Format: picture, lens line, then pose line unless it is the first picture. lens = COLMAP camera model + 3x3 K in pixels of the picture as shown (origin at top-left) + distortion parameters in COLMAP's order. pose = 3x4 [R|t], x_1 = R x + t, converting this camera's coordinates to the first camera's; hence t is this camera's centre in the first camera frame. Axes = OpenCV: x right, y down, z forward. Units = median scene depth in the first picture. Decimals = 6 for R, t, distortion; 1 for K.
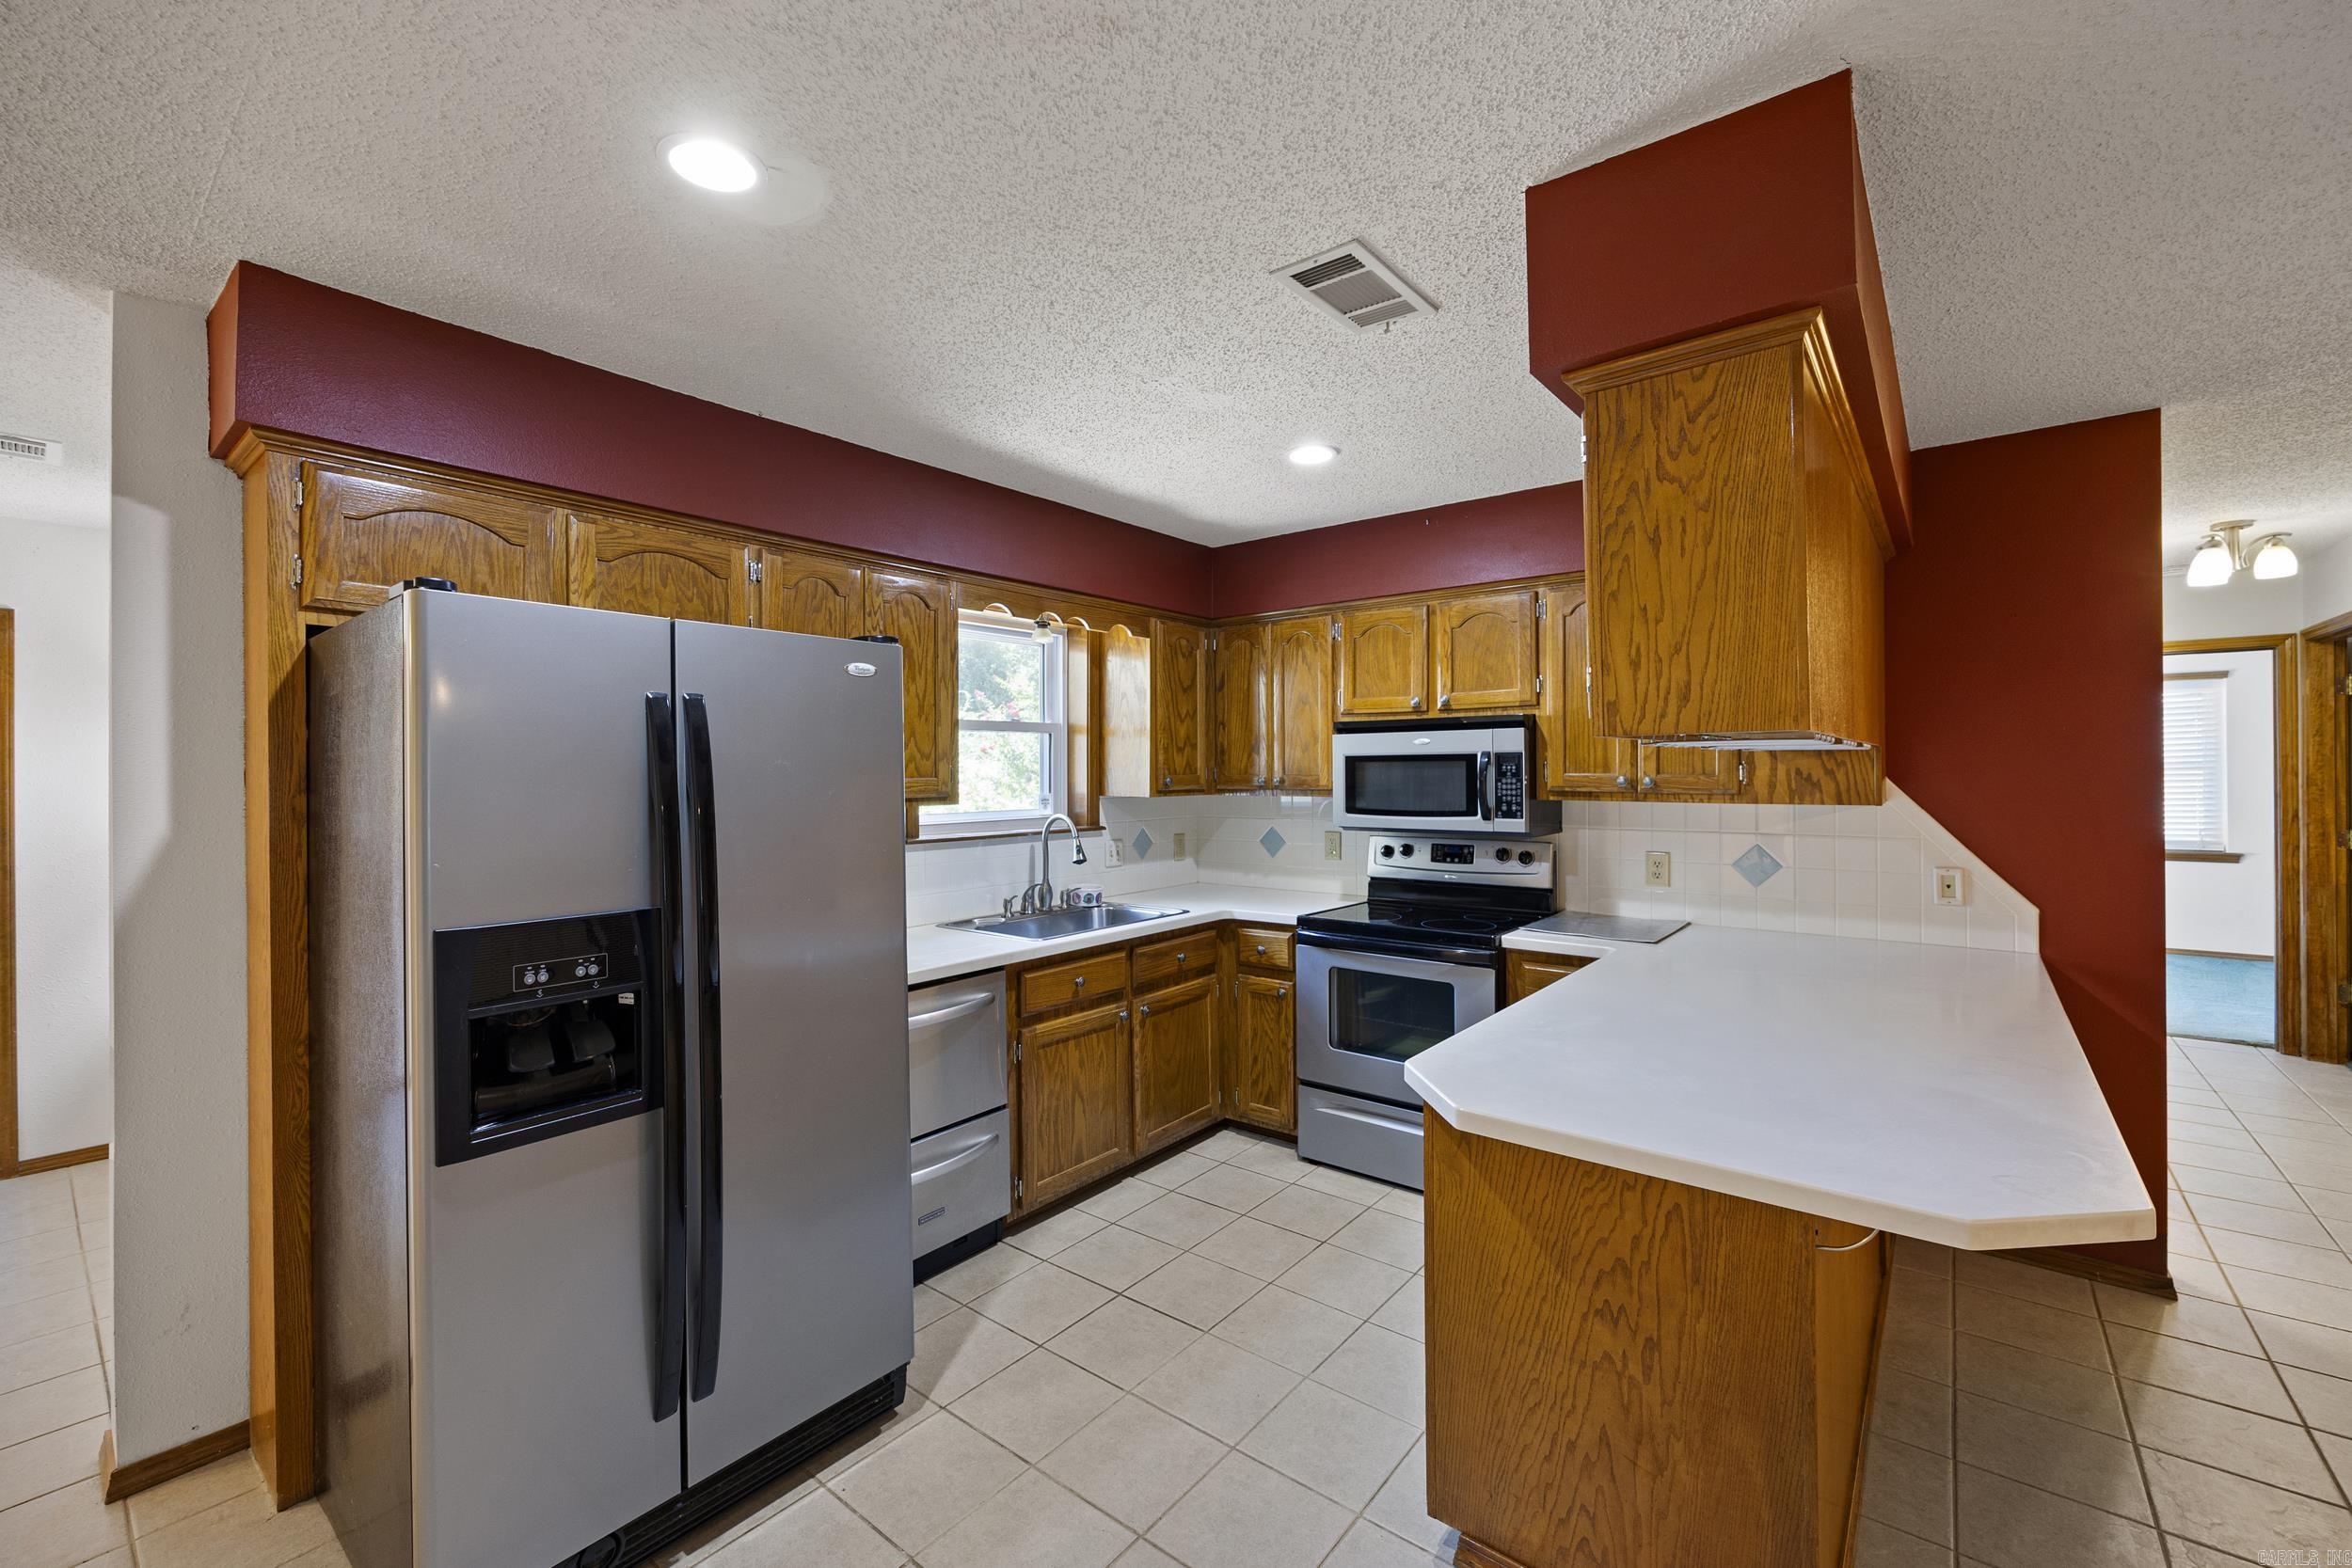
lens RADIAL K [[955.4, 0, 1189.6], [0, 955.4, 770.5], [0, 0, 1]] dist [-0.004157, 0.000498]
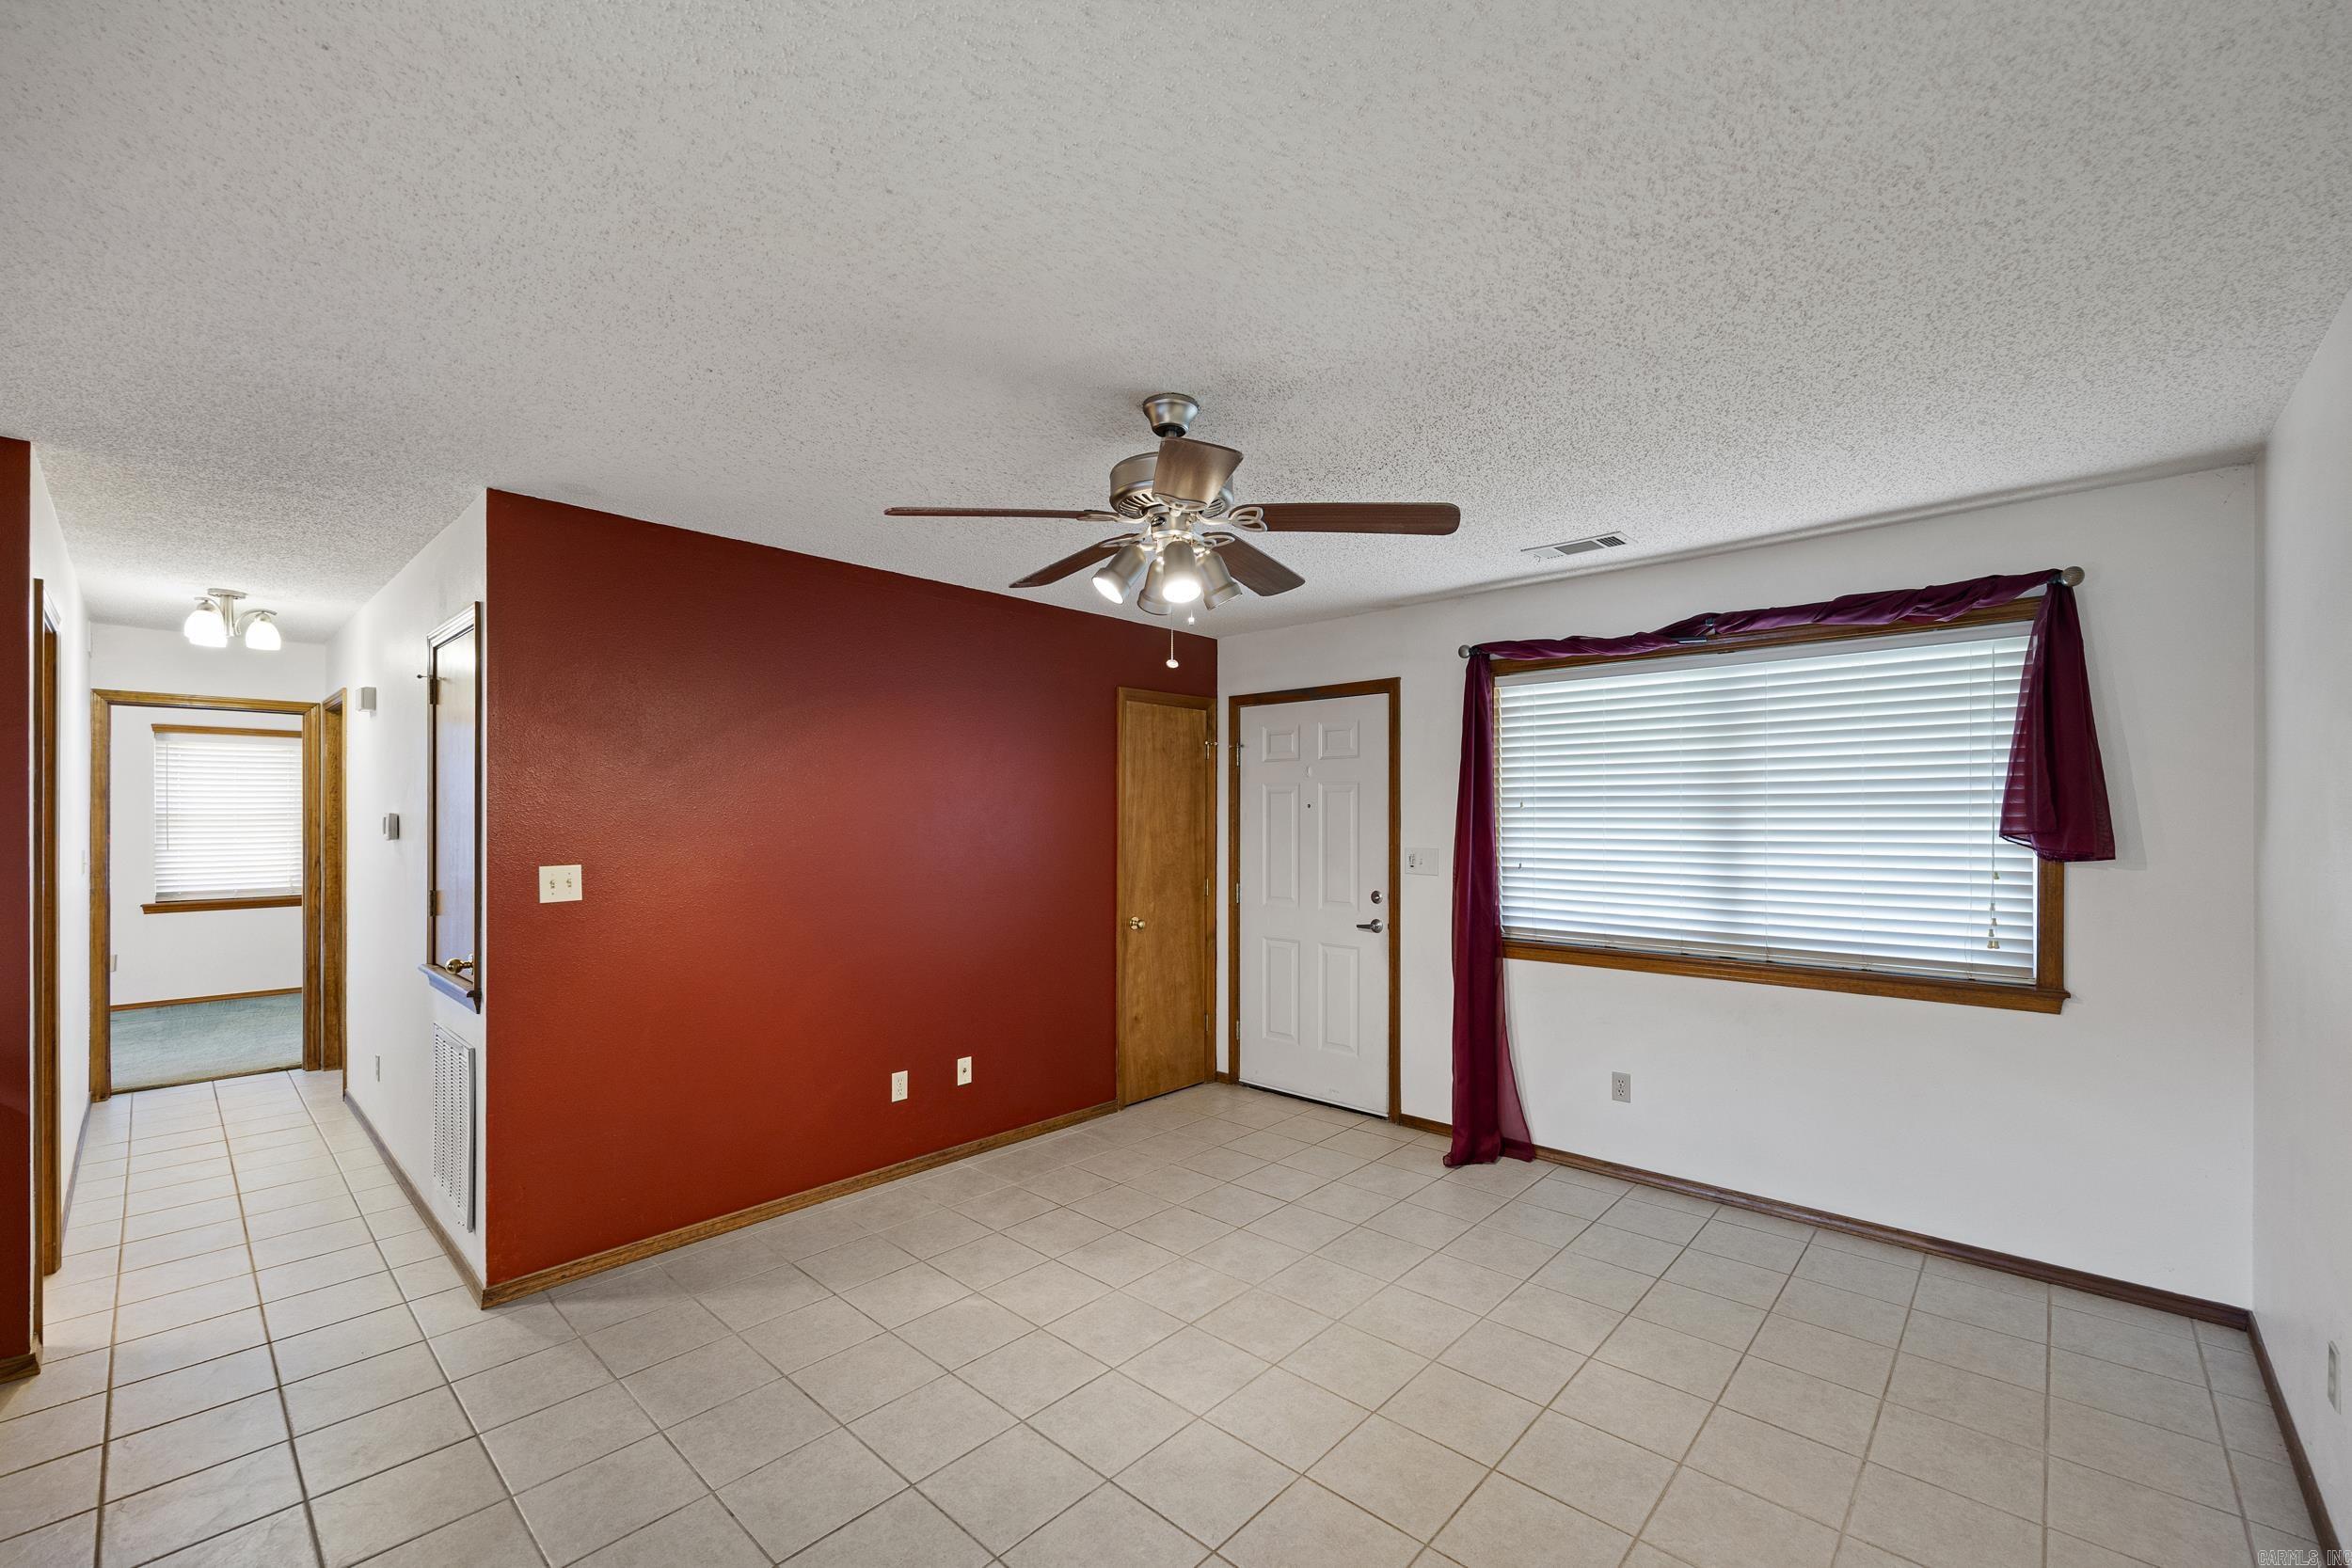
lens RADIAL K [[955.4, 0, 1172.0], [0, 955.4, 815.9], [0, 0, 1]] dist [-0.004157, 0.000498]
pose [[0.074116, 0.008122, 0.997217, 0.125773], [-0.001212, 0.999967, -0.008054, 0.000019], [-0.997249, -0.000612, 0.074123, -0.170837]]
